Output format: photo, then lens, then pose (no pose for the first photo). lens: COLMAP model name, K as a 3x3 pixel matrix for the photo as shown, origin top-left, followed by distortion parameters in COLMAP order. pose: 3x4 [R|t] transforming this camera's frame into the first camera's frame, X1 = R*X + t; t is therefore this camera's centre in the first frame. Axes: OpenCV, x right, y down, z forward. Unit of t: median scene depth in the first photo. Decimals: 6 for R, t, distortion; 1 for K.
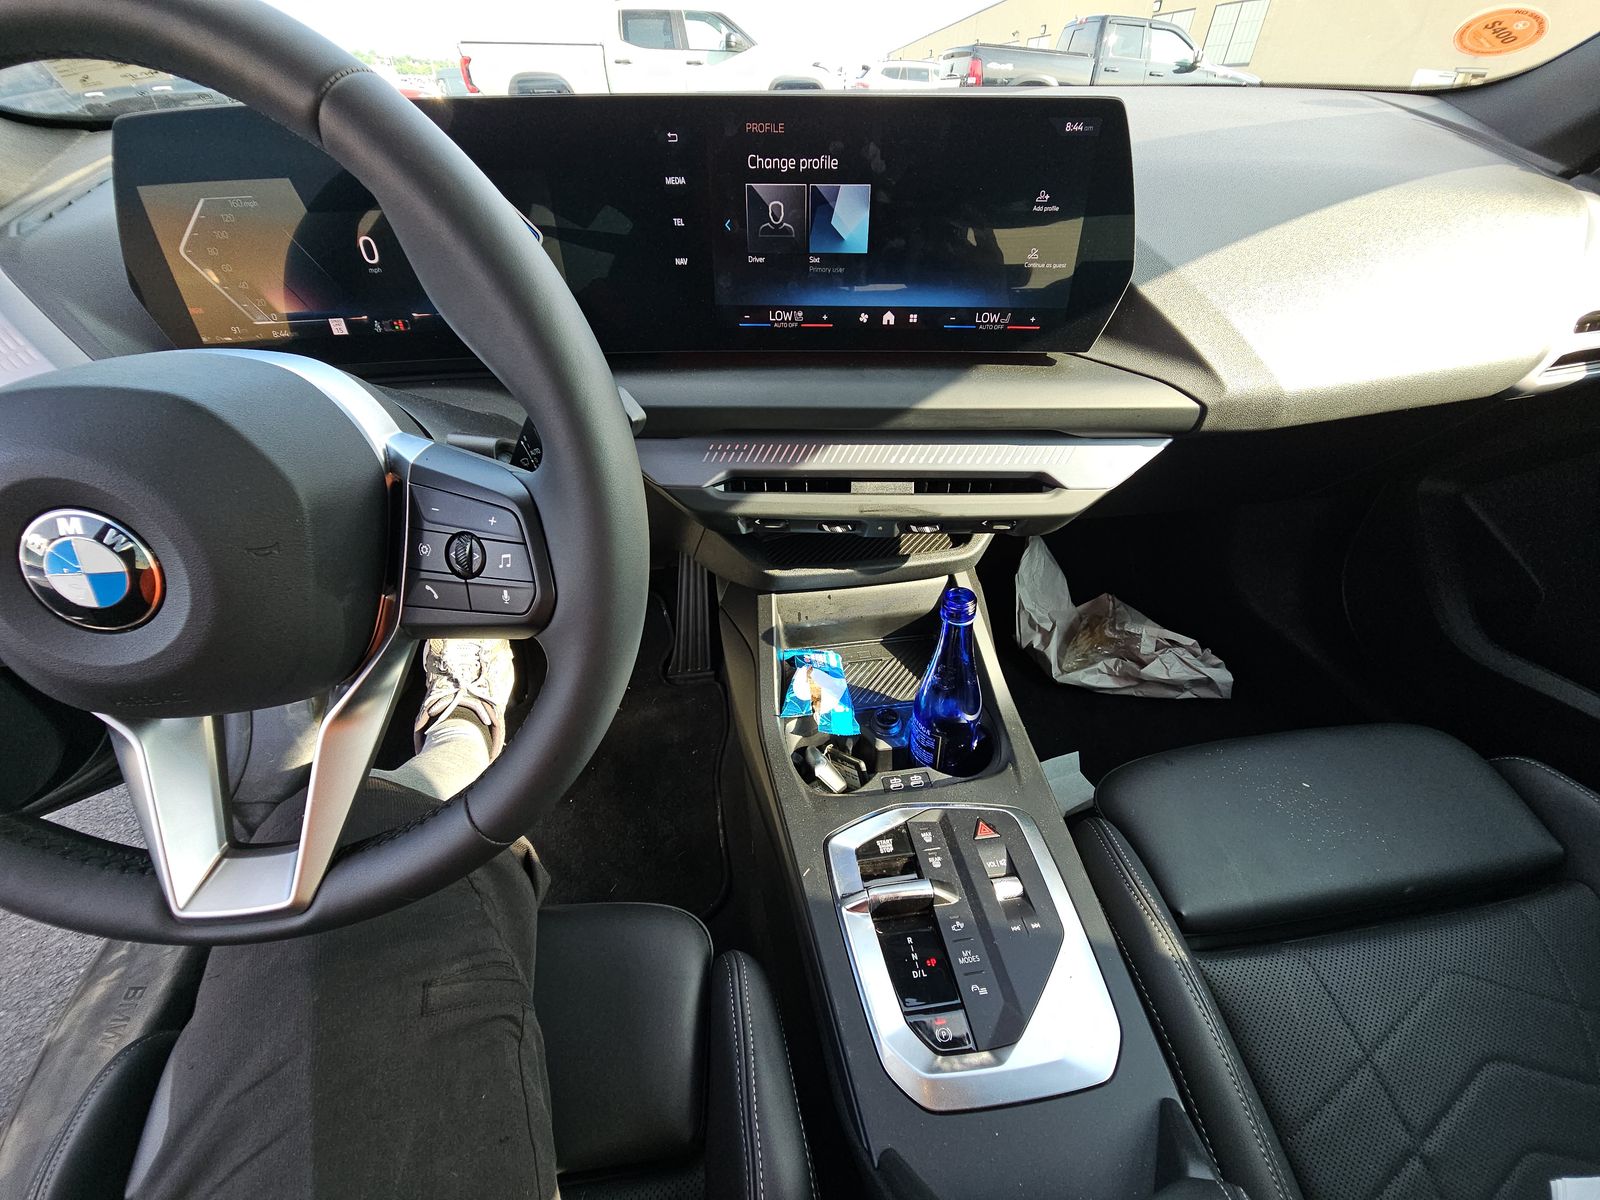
lens RADIAL K [[660.9, 0, 799.2], [0, 660.9, 588.8], [0, 0, 1]] dist [0.022404, -0.012994]
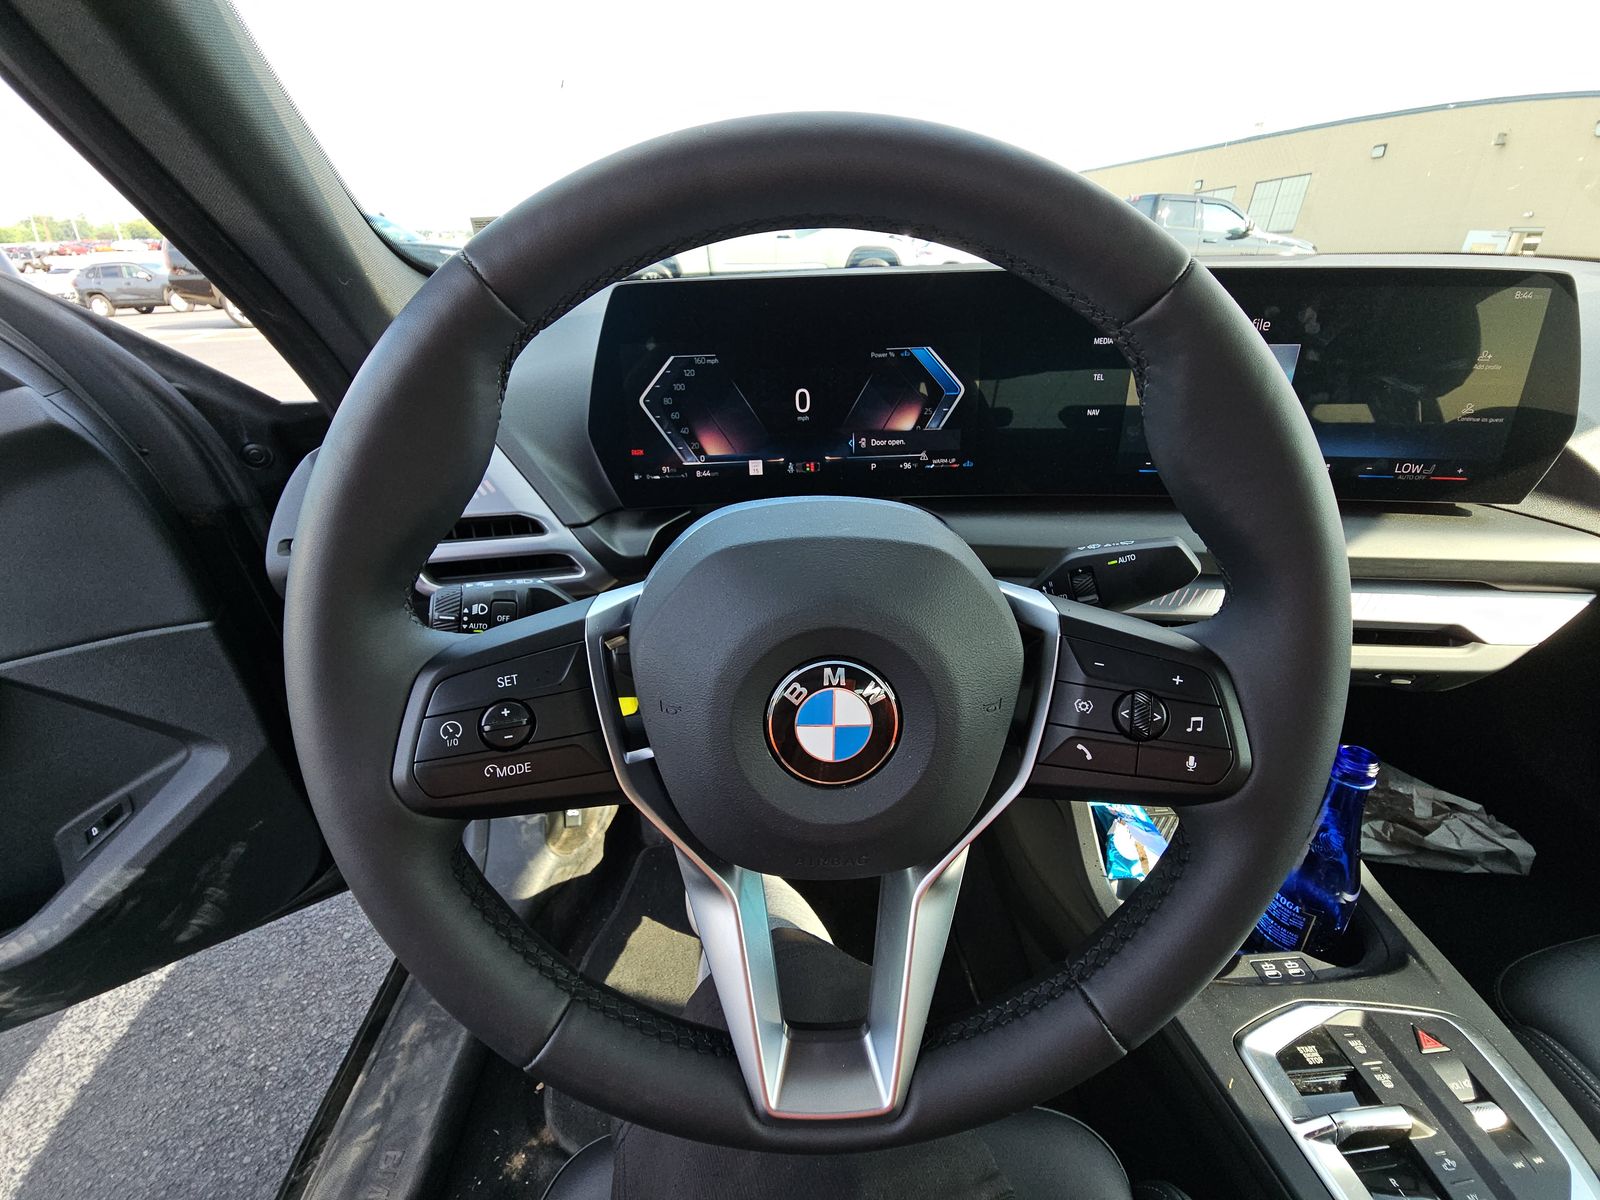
lens RADIAL K [[660.9, 0, 799.2], [0, 660.9, 588.8], [0, 0, 1]] dist [0.022404, -0.012994]
pose [[0.996900, 0.030970, -0.072332, -0.484815], [-0.043323, 0.983433, -0.176018, -0.021073], [0.065683, 0.178606, 0.981726, 0.010109]]
